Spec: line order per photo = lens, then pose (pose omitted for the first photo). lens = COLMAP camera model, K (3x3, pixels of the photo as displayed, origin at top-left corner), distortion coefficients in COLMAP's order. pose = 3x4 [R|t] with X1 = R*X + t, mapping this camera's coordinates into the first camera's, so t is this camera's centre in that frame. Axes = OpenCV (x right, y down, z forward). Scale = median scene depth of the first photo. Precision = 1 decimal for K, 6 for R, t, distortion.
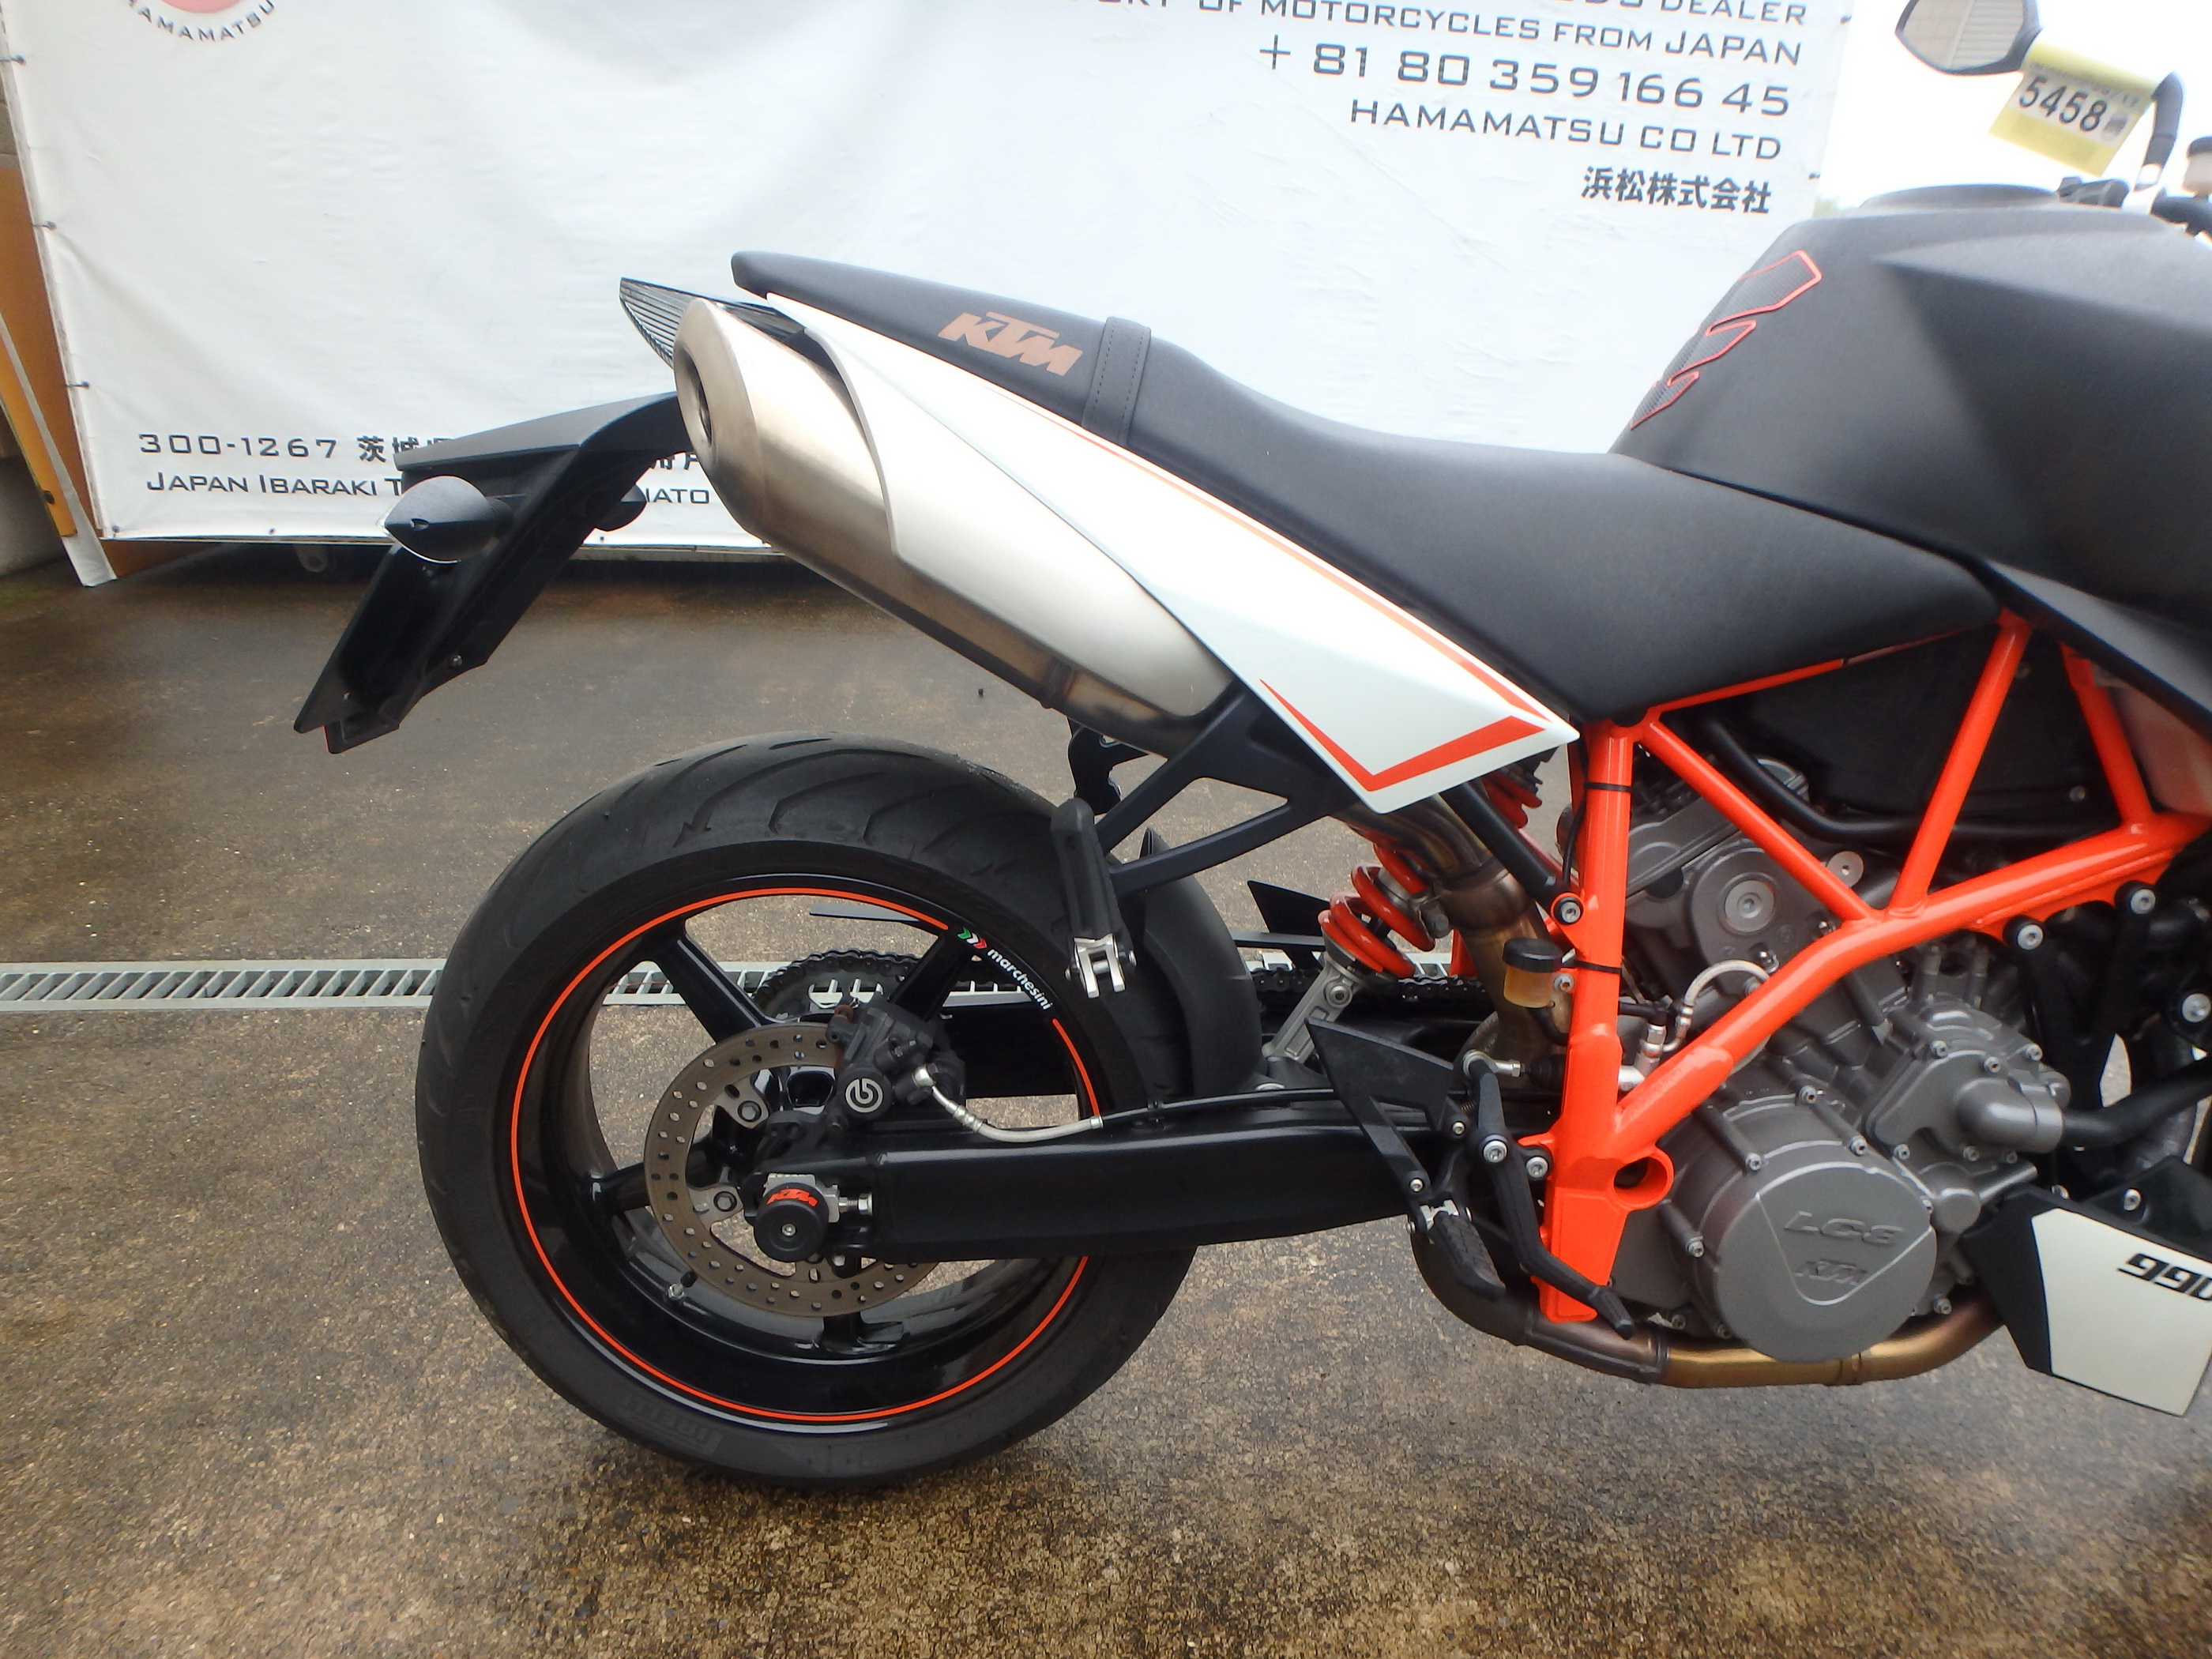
lens RADIAL K [[1347.4, 0, 1123.6], [0, 1347.4, 824.0], [0, 0, 1]] dist [-0.056509, 0.013460]
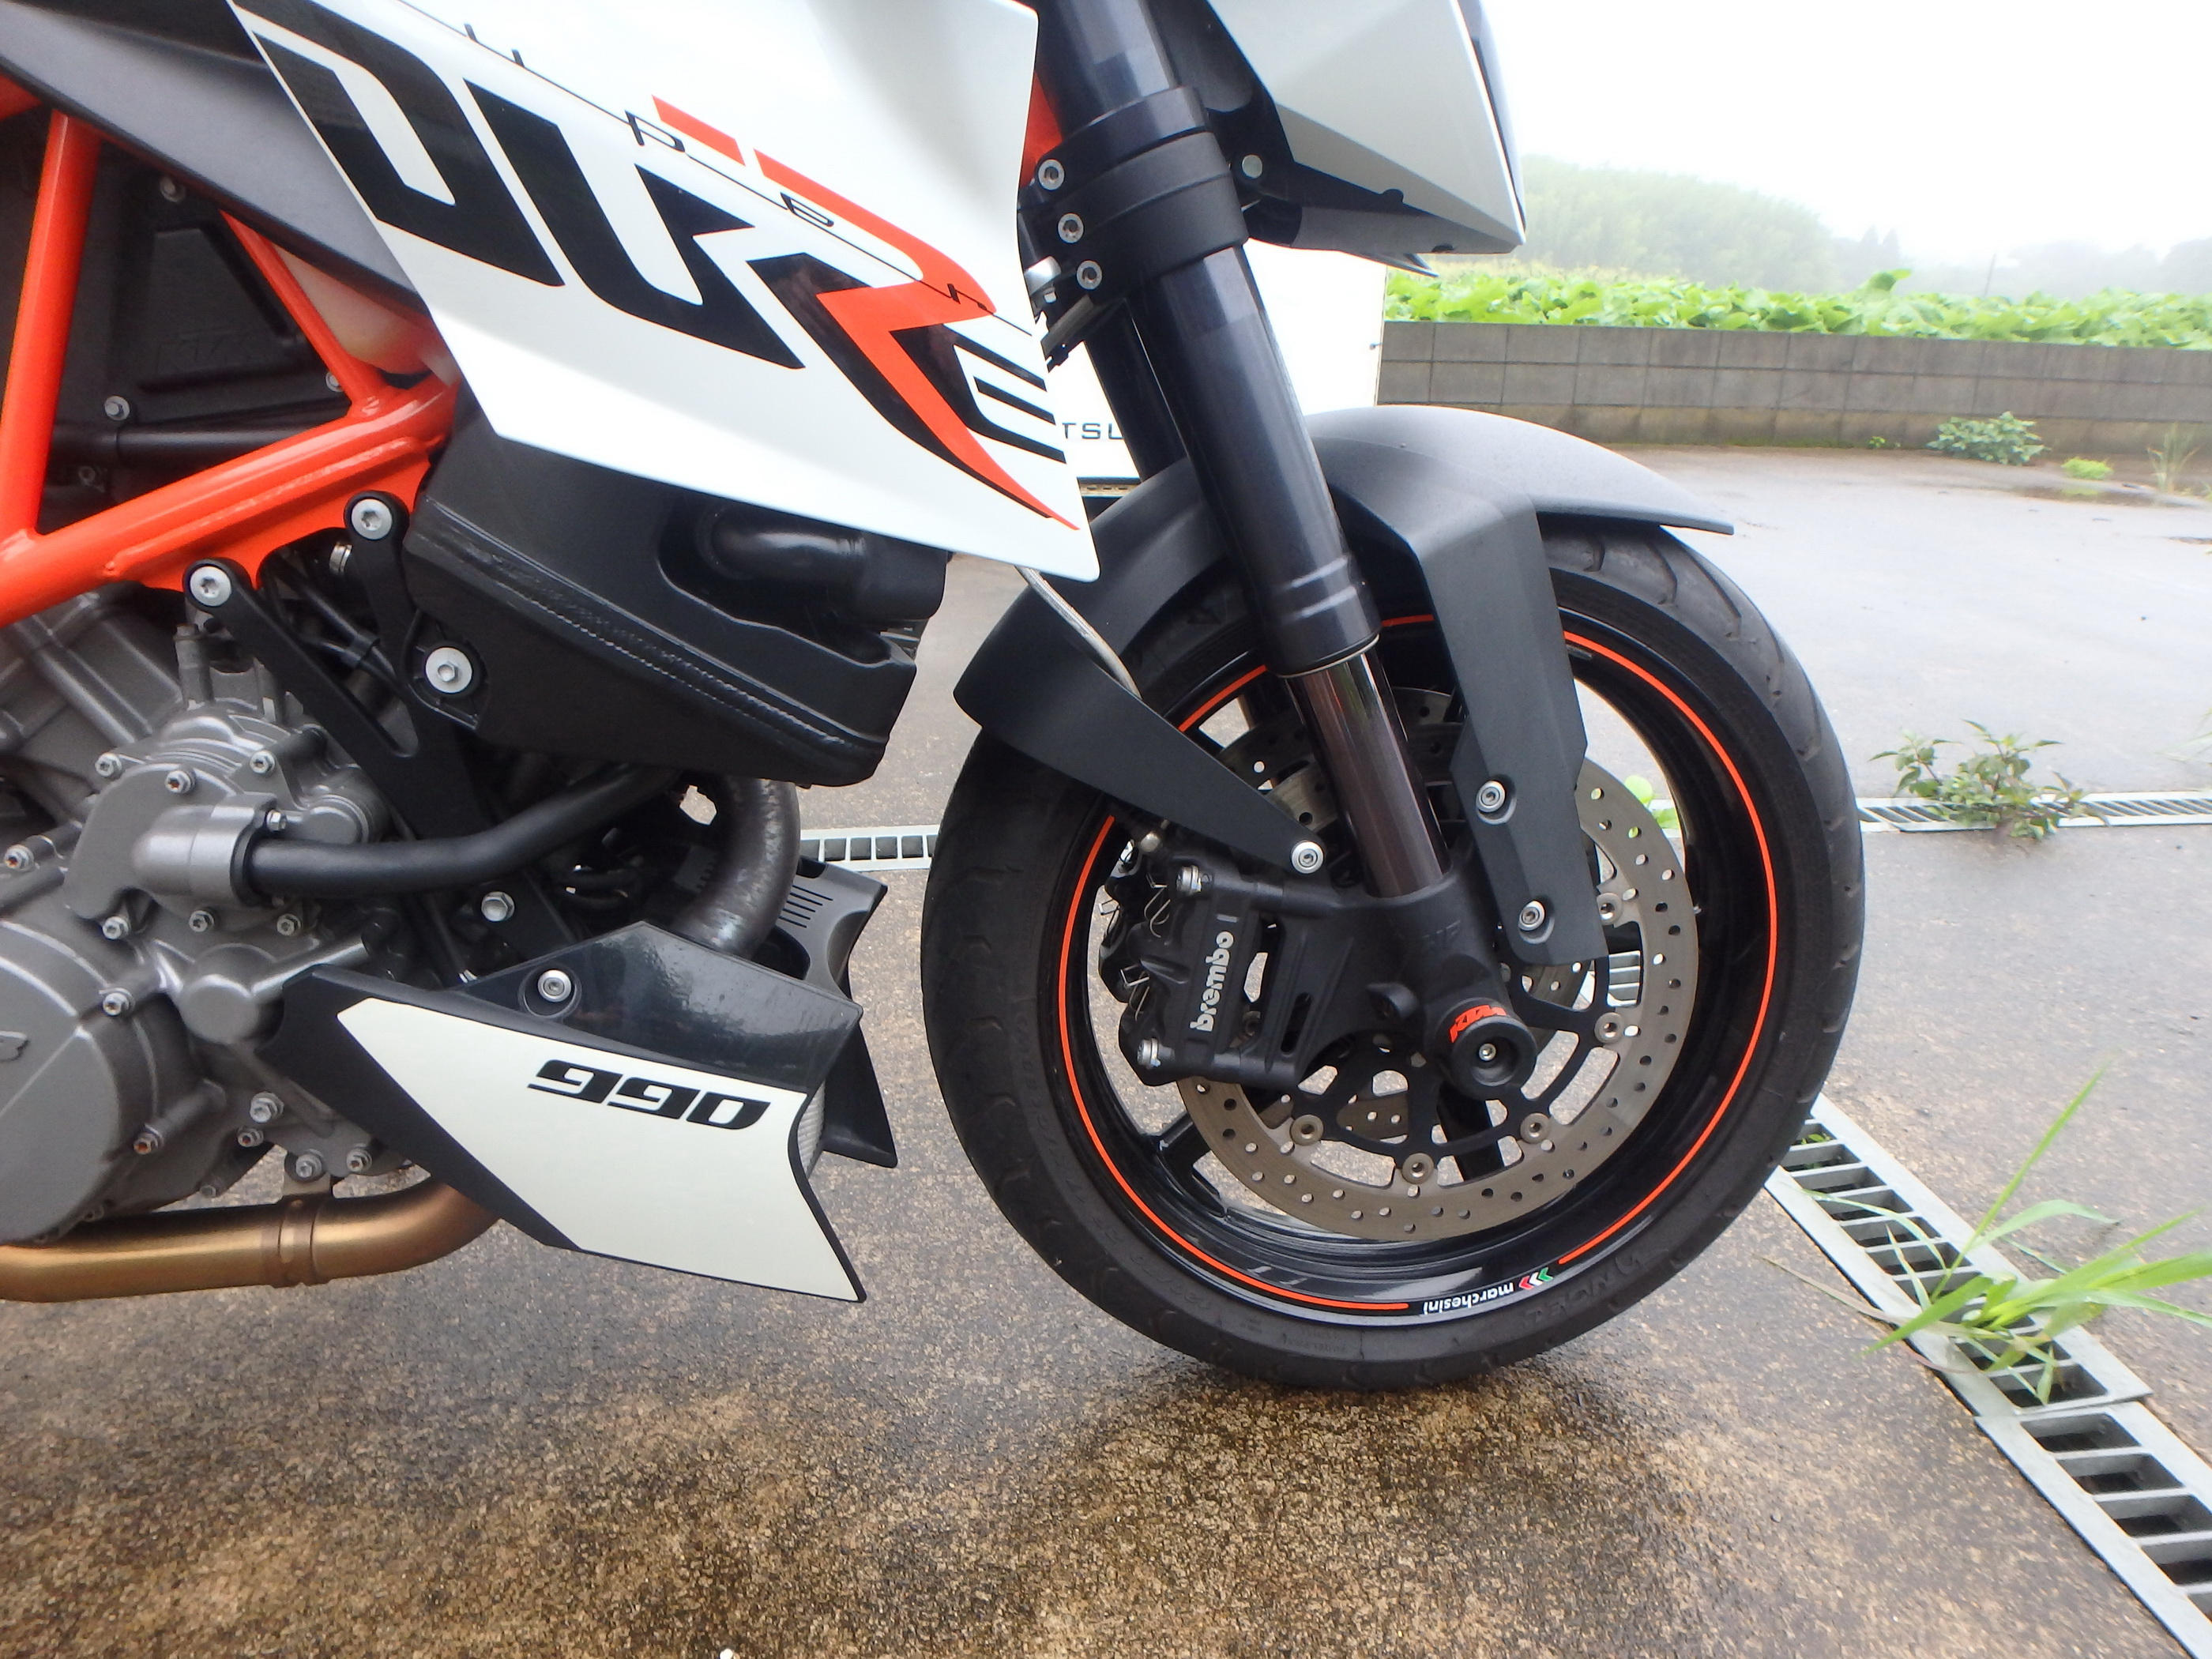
lens RADIAL K [[1400.5, 0, 1085.9], [0, 1400.5, 884.4], [0, 0, 1]] dist [-0.059902, -0.001121]
pose [[0.995762, -0.069126, 0.060664, 0.909559], [0.066117, 0.996544, 0.050289, 0.194258], [-0.063931, -0.046065, 0.996891, 0.229934]]
